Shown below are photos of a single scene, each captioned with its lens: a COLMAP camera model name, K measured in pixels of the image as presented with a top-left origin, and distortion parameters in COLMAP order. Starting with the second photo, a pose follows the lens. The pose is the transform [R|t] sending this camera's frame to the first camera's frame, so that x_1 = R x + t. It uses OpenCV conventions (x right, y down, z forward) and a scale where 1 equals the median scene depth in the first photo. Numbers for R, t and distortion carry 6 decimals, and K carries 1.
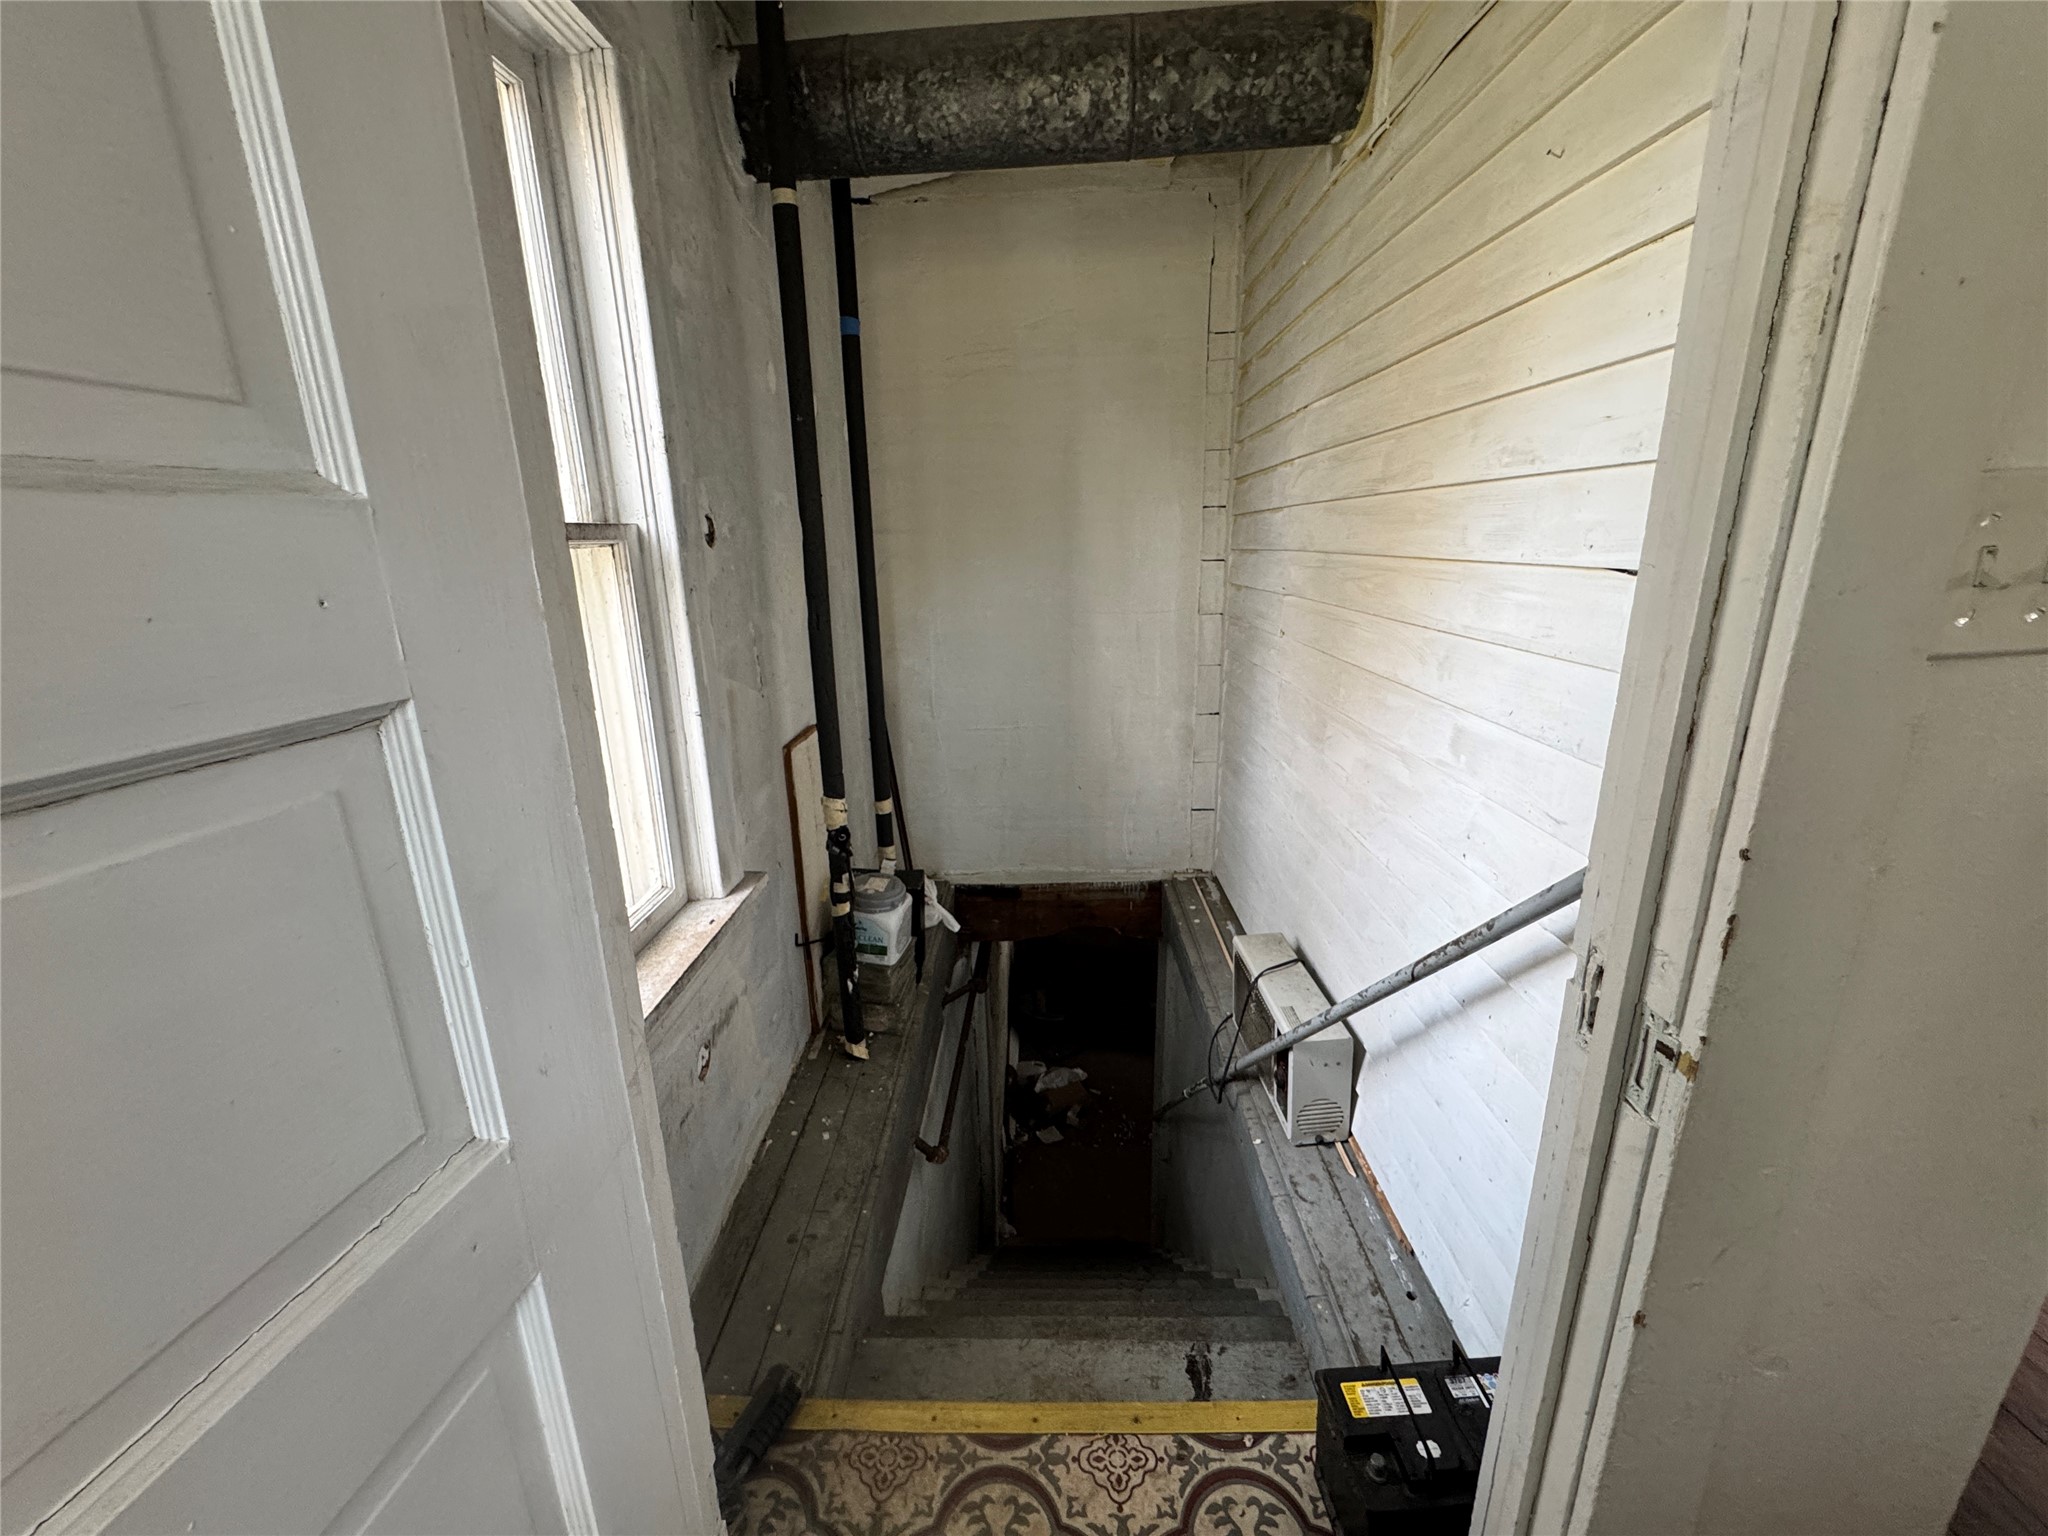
lens RADIAL K [[818.0, 0, 1024.0], [0, 818.0, 765.4], [0, 0, 1]] dist [-0.002888, -0.000280]
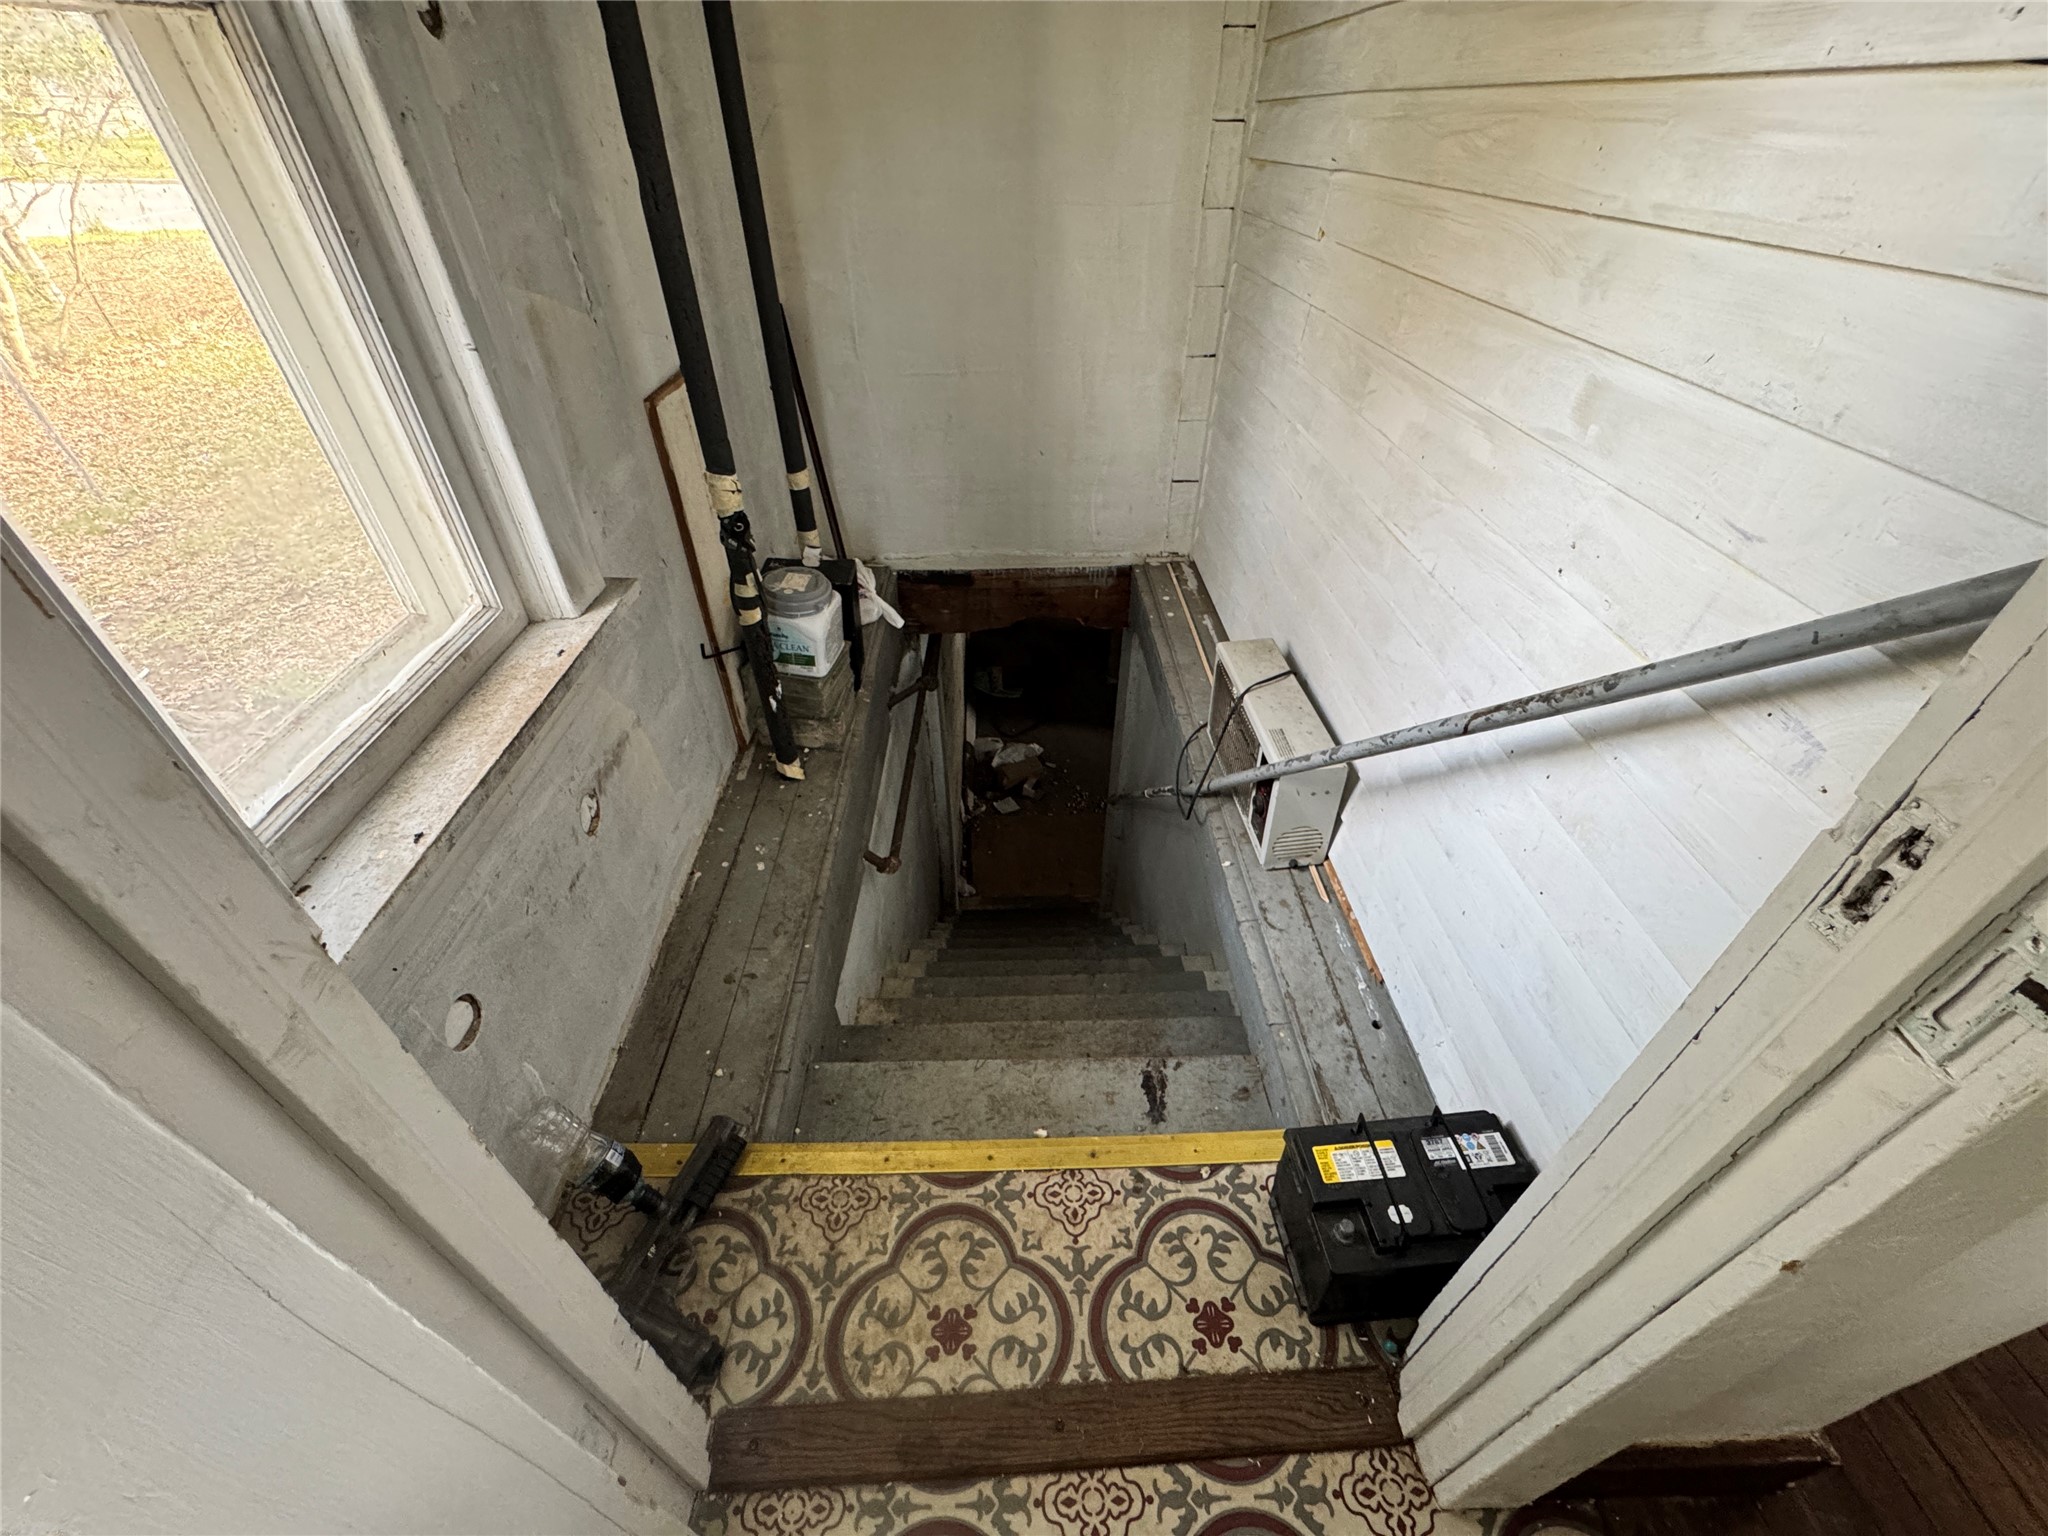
lens RADIAL K [[818.0, 0, 1024.0], [0, 818.0, 765.4], [0, 0, 1]] dist [-0.002888, -0.000280]
pose [[0.998670, -0.014362, 0.049526, 0.008949], [-0.006200, 0.920026, 0.391808, -0.011589], [-0.051192, -0.391594, 0.918713, 0.208332]]
